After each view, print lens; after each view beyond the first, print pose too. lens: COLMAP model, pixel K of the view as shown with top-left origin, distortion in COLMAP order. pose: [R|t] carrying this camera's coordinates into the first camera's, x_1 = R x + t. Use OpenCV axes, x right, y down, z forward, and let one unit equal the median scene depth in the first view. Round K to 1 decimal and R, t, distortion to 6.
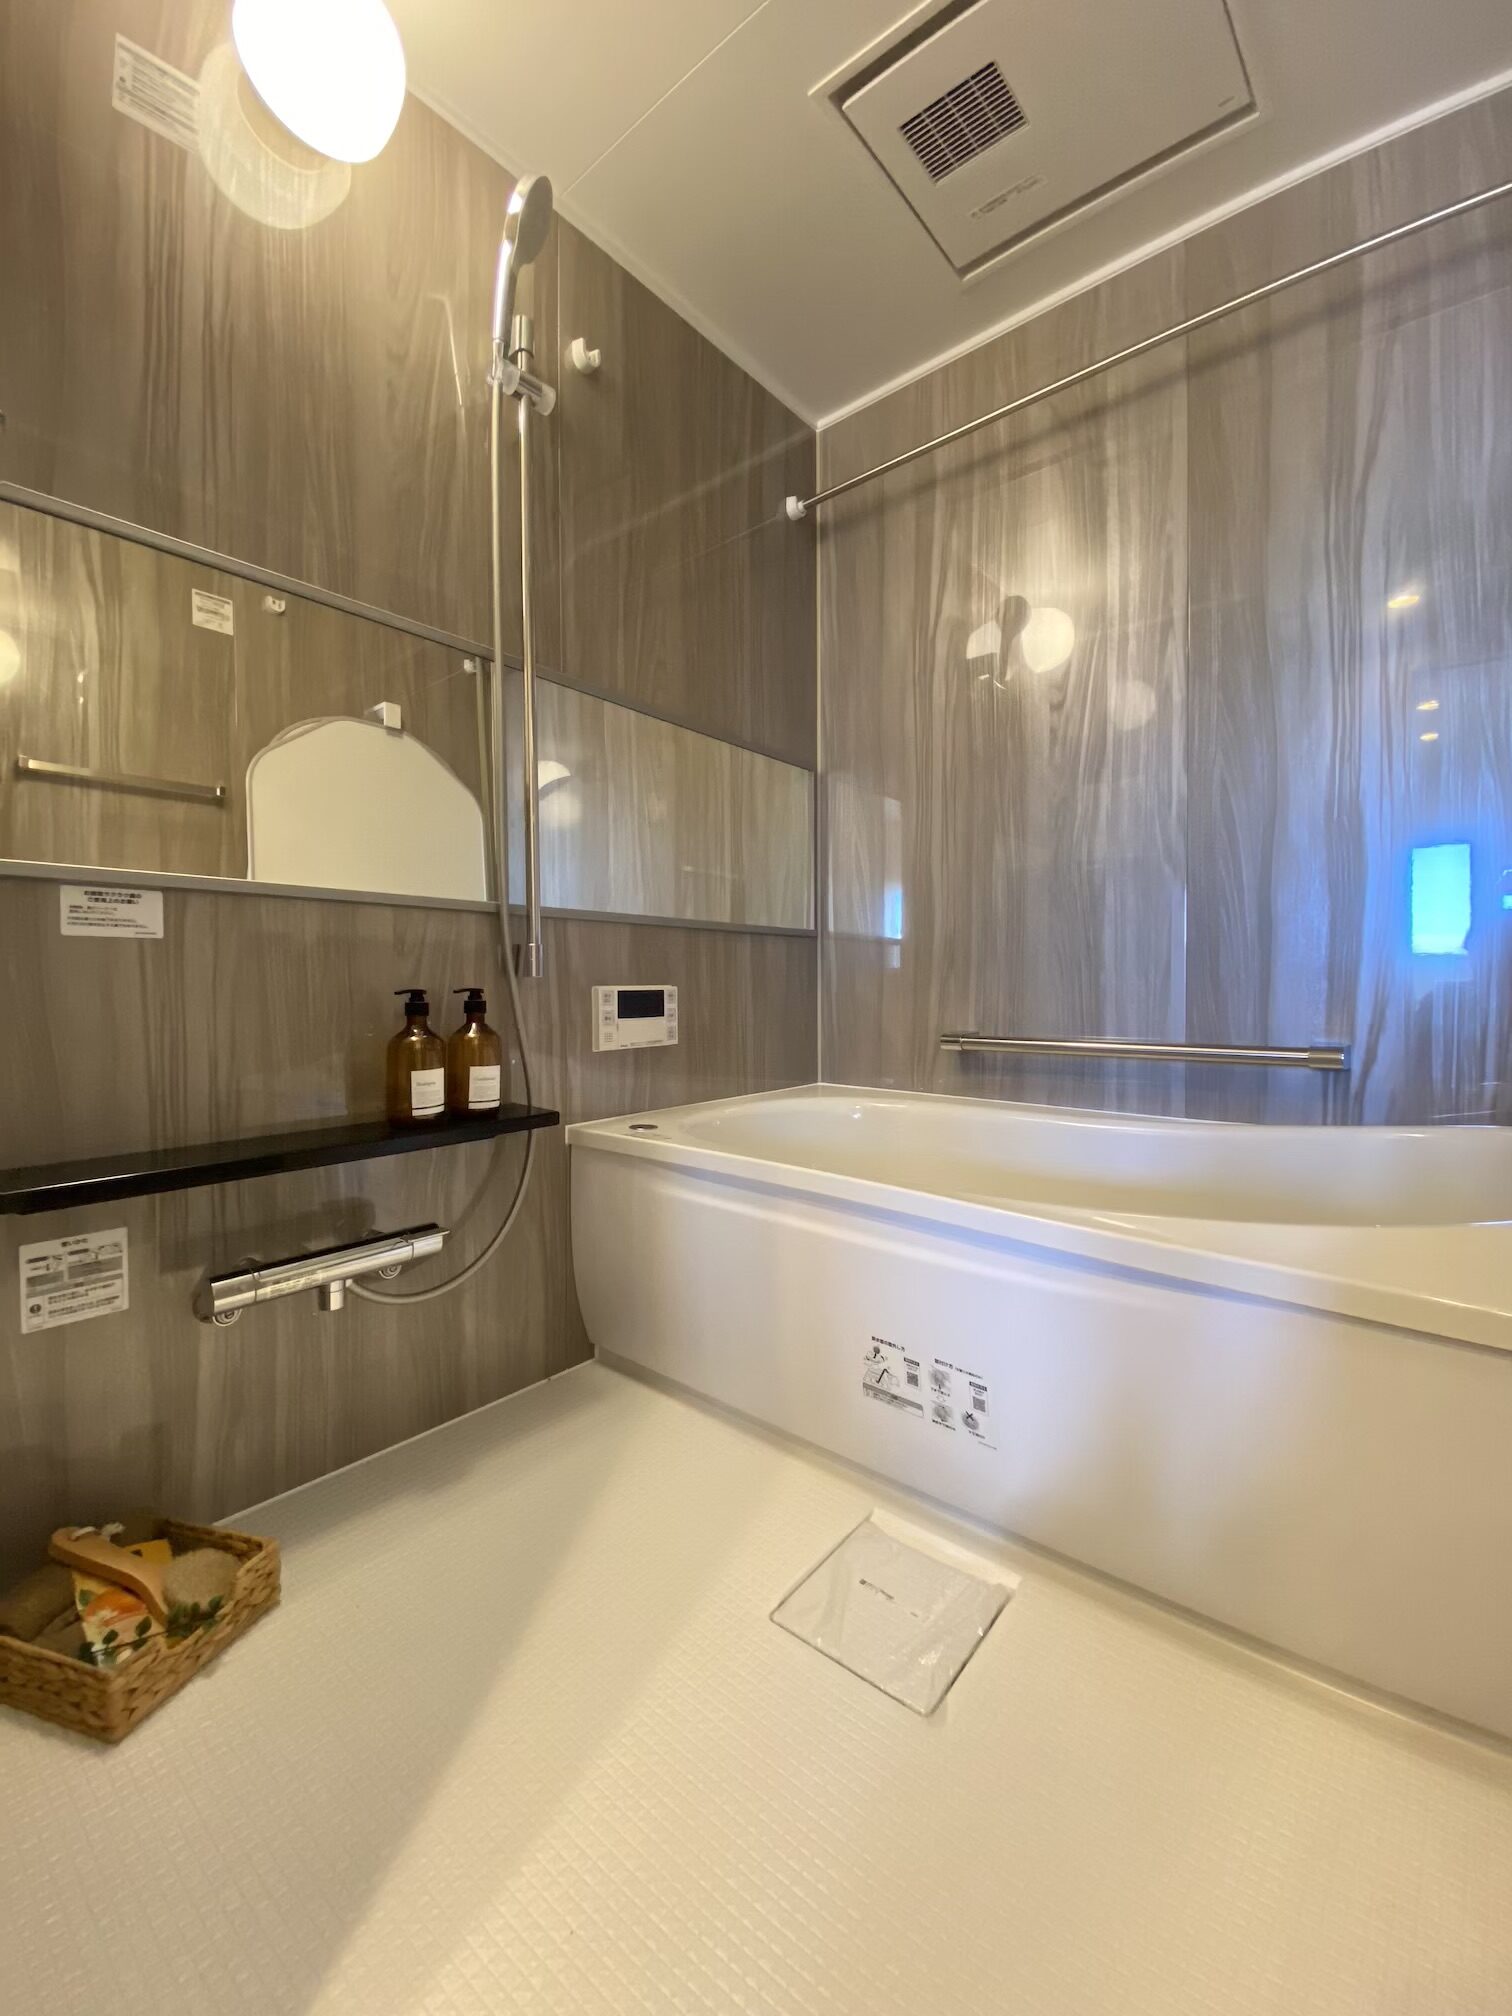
lens RADIAL K [[809.9, 0, 756.0], [0, 809.9, 1008.0], [0, 0, 1]] dist [-0.003305, -0.000318]
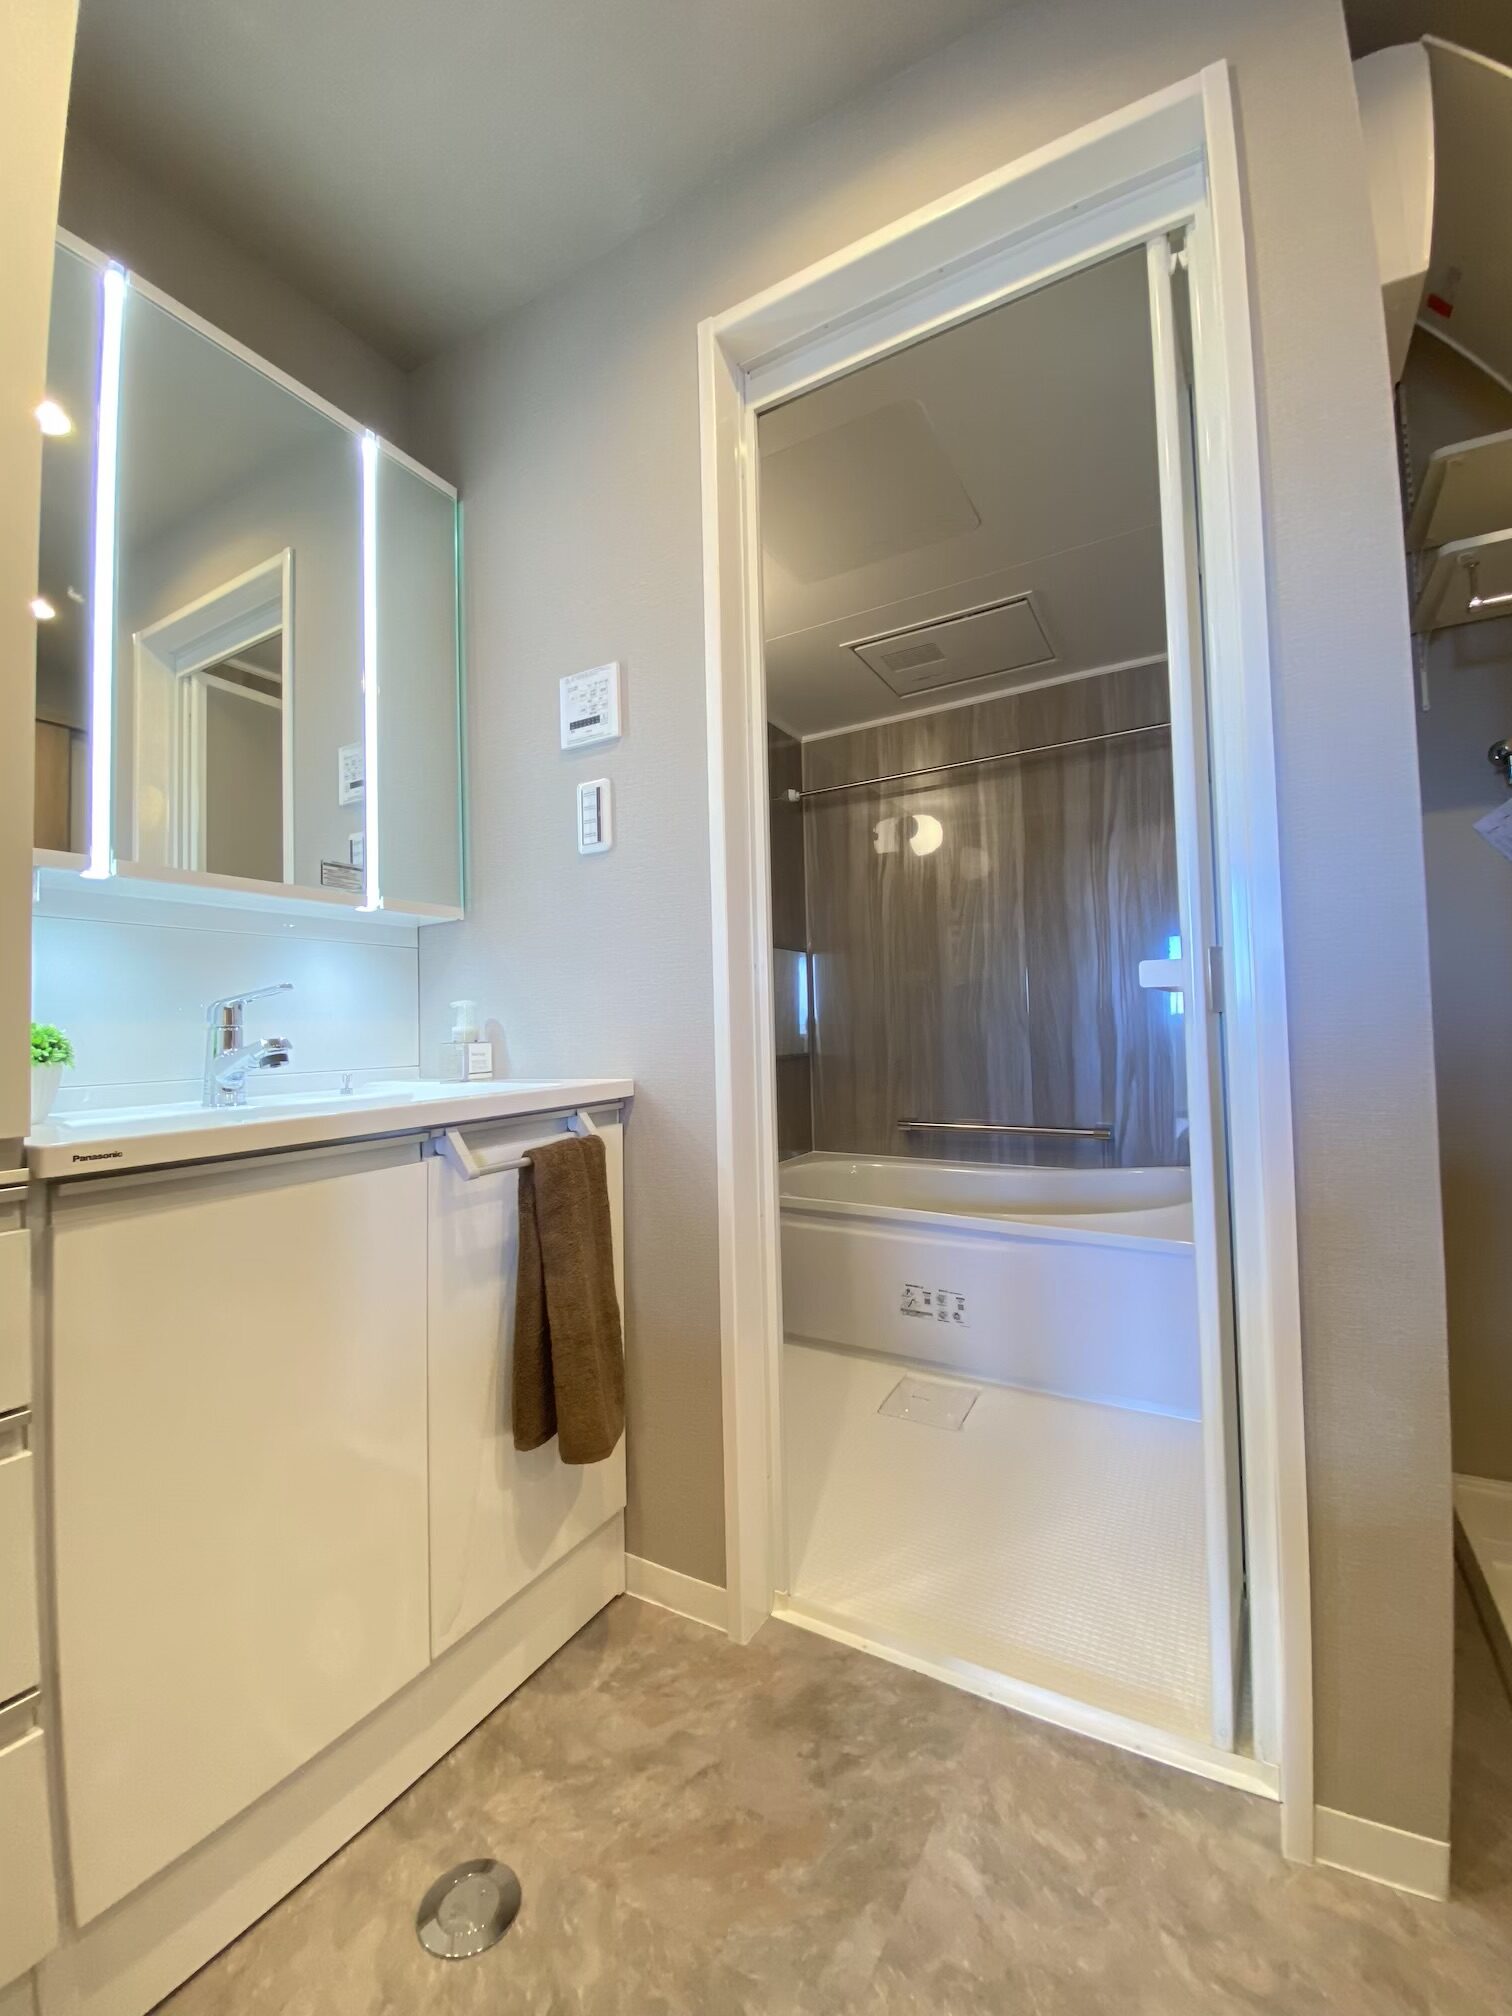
lens RADIAL K [[812.1, 0, 756.0], [0, 812.1, 1008.0], [0, 0, 1]] dist [0.025638, 0.000006]
pose [[0.982377, -0.011092, 0.186580, -0.457031], [0.021786, 0.998229, -0.055362, -0.144223], [-0.185636, 0.058451, 0.980879, -0.759085]]
